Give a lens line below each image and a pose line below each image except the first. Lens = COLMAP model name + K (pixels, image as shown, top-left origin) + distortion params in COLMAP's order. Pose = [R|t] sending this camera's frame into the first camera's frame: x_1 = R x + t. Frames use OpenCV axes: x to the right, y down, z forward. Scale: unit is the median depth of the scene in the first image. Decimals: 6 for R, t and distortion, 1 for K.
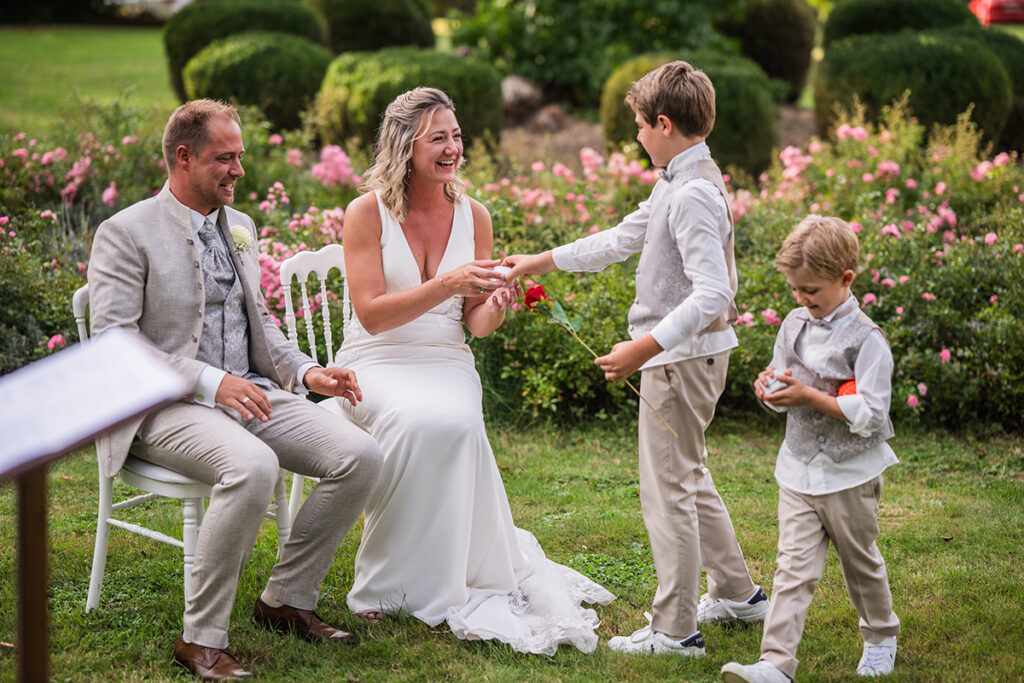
lens RADIAL K [[2557.4, 0, 513.6], [0, 2557.4, 334.9], [0, 0, 1]] dist [0.130741, 0.000000]
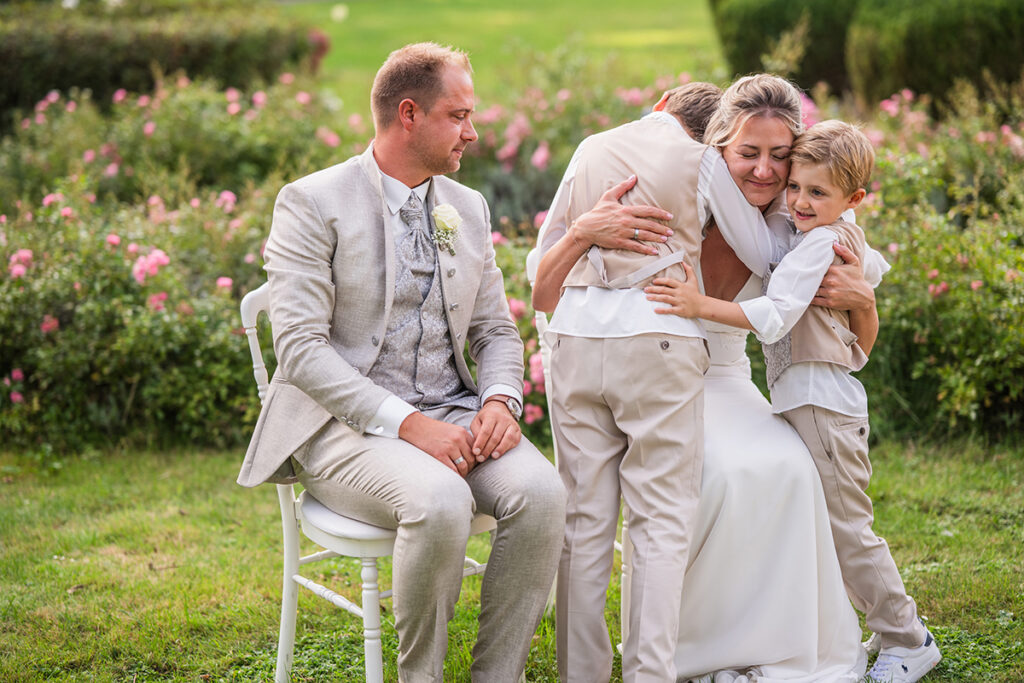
lens RADIAL K [[2557.4, 0, 505.8], [0, 2557.4, 345.3], [0, 0, 1]] dist [0.130741, 0.000000]
pose [[0.964475, -0.001066, -0.264171, 0.086288], [0.007307, 0.999717, 0.022645, -0.012705], [0.264072, -0.023771, 0.964210, 0.184873]]
